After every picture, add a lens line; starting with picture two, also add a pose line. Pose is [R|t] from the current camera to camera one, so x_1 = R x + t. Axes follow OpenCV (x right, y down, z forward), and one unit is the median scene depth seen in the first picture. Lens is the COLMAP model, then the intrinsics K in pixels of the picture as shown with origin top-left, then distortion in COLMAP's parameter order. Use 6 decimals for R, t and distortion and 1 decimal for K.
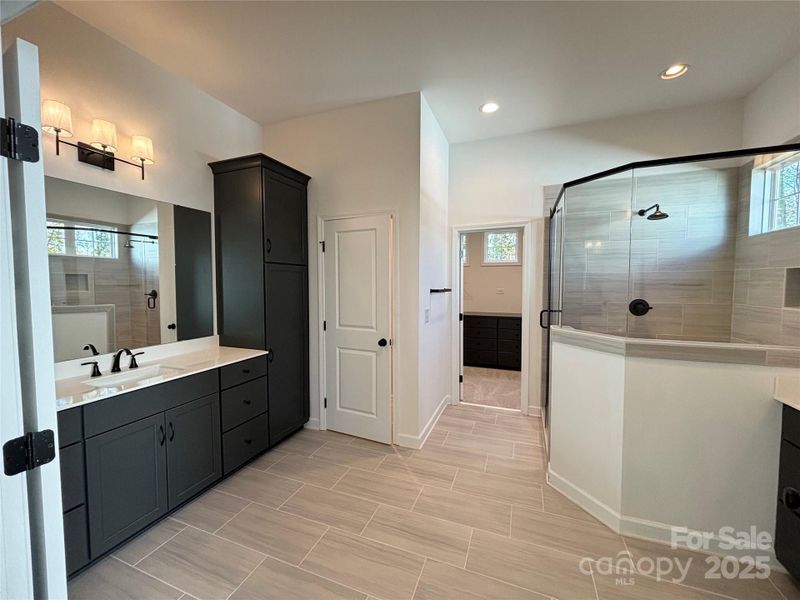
lens RADIAL K [[322.6, 0, 400.0], [0, 322.6, 300.0], [0, 0, 1]] dist [-0.002608, -0.000561]
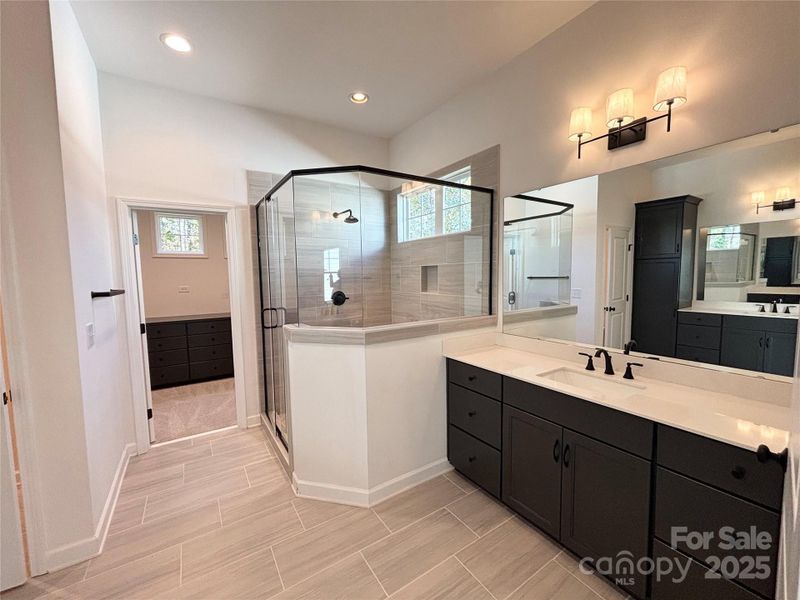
lens RADIAL K [[322.6, 0, 400.0], [0, 322.6, 300.0], [0, 0, 1]] dist [-0.002608, -0.000561]
pose [[0.589126, -0.070498, 0.804960, -0.053026], [0.057966, 0.997307, 0.044920, -0.010898], [-0.805959, 0.020197, 0.591627, 0.153820]]
